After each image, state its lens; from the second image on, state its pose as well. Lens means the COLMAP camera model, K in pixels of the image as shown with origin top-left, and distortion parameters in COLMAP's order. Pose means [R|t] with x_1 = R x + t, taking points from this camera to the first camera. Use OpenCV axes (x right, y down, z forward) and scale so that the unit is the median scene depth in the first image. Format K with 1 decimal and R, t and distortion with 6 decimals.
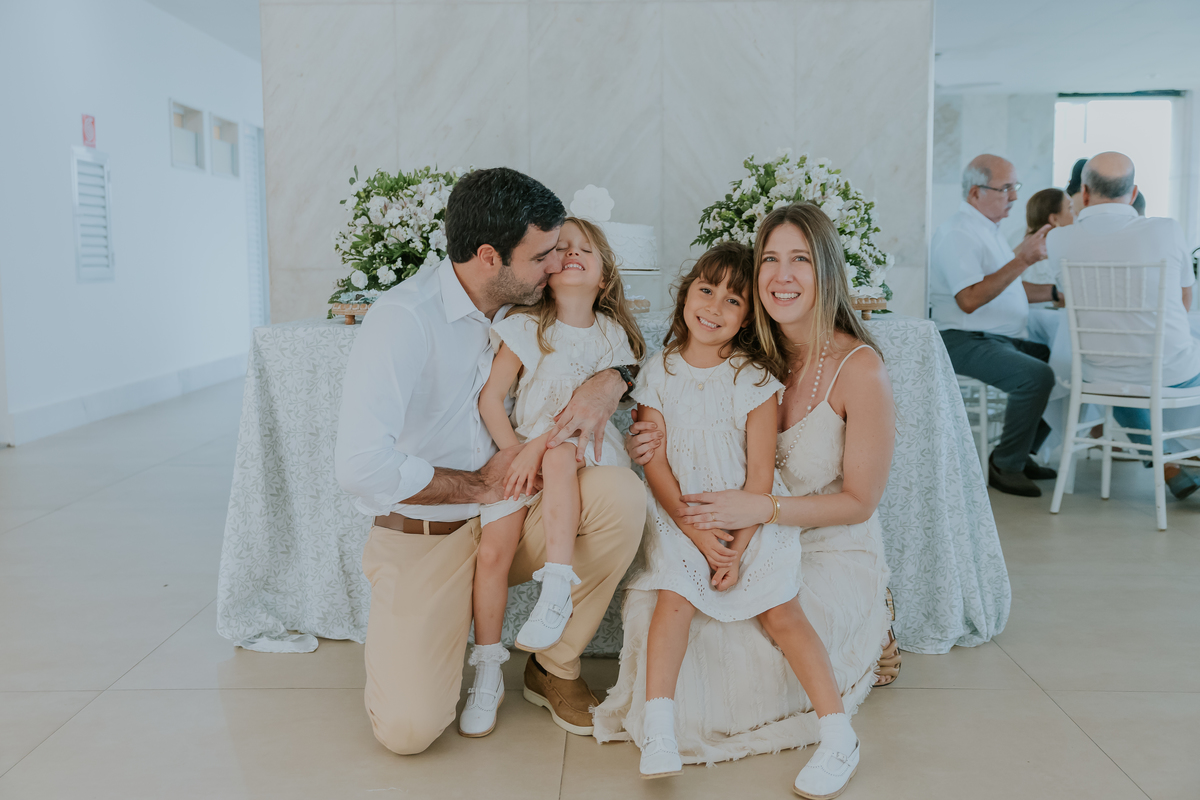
lens RADIAL K [[1258.5, 0, 602.7], [0, 1258.5, 390.5], [0, 0, 1]] dist [0.003261, -0.000346]
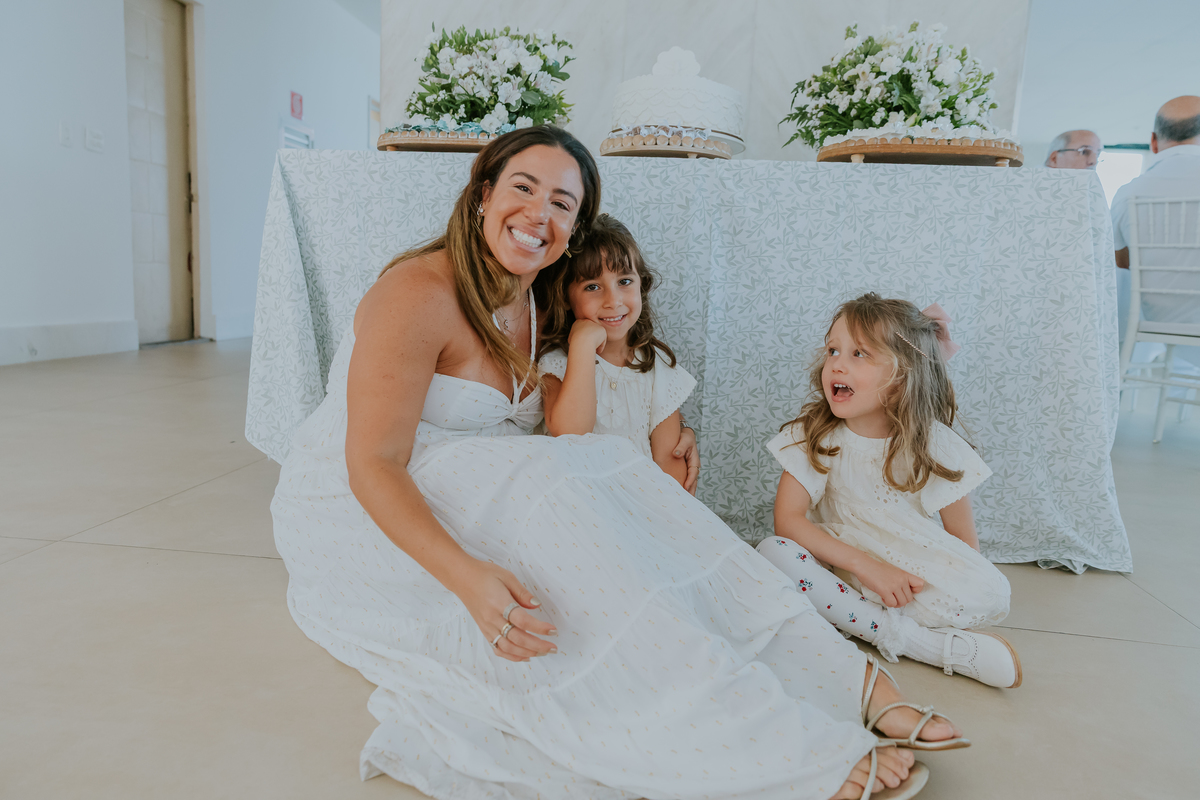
lens RADIAL K [[832.0, 0, 605.4], [0, 832.0, 395.8], [0, 0, 1]] dist [0.030294, -0.002820]
pose [[0.993108, 0.071791, -0.092637, 0.014484], [-0.068146, 0.996794, 0.041939, 0.073170], [0.095351, -0.035337, 0.994816, 0.382078]]
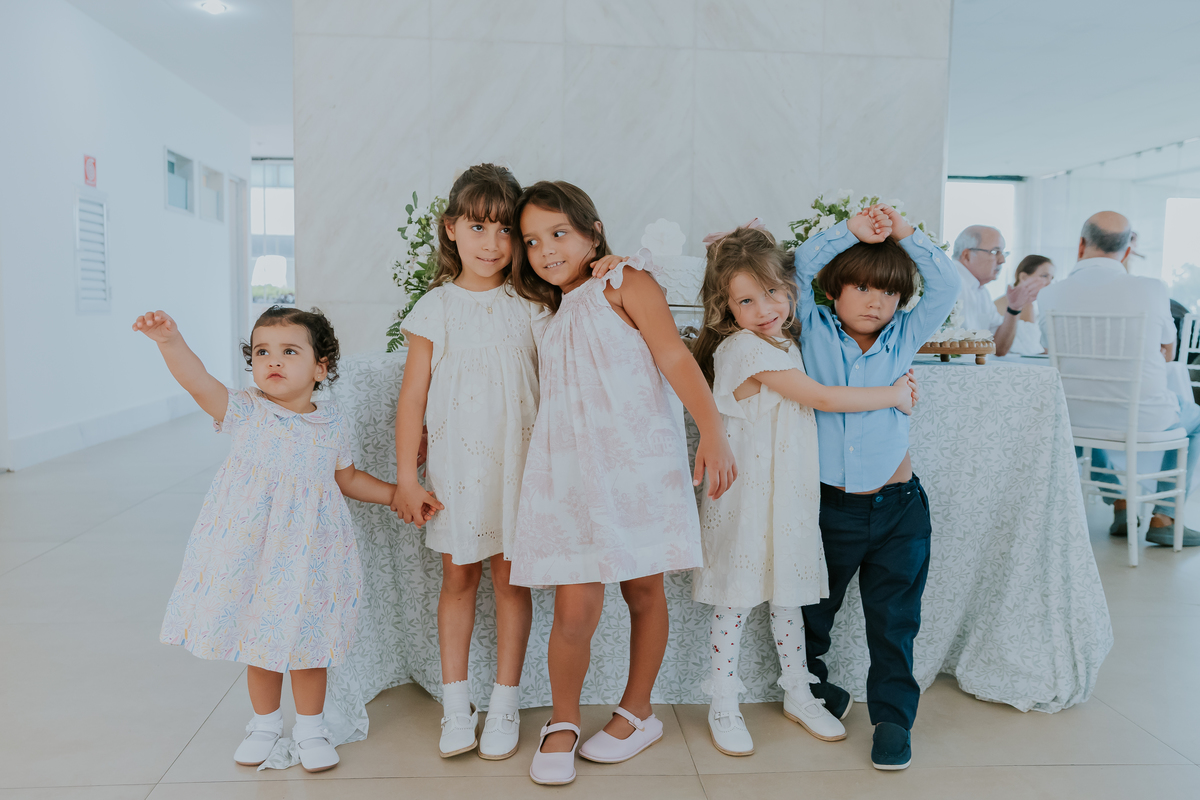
lens RADIAL K [[1043.4, 0, 602.2], [0, 1043.4, 404.8], [0, 0, 1]] dist [-0.019562, 0.007257]
pose [[0.995700, 0.014125, 0.091555, -0.130271], [-0.013092, 0.999844, -0.011871, -0.010929], [-0.091708, 0.010621, 0.995729, 0.214970]]
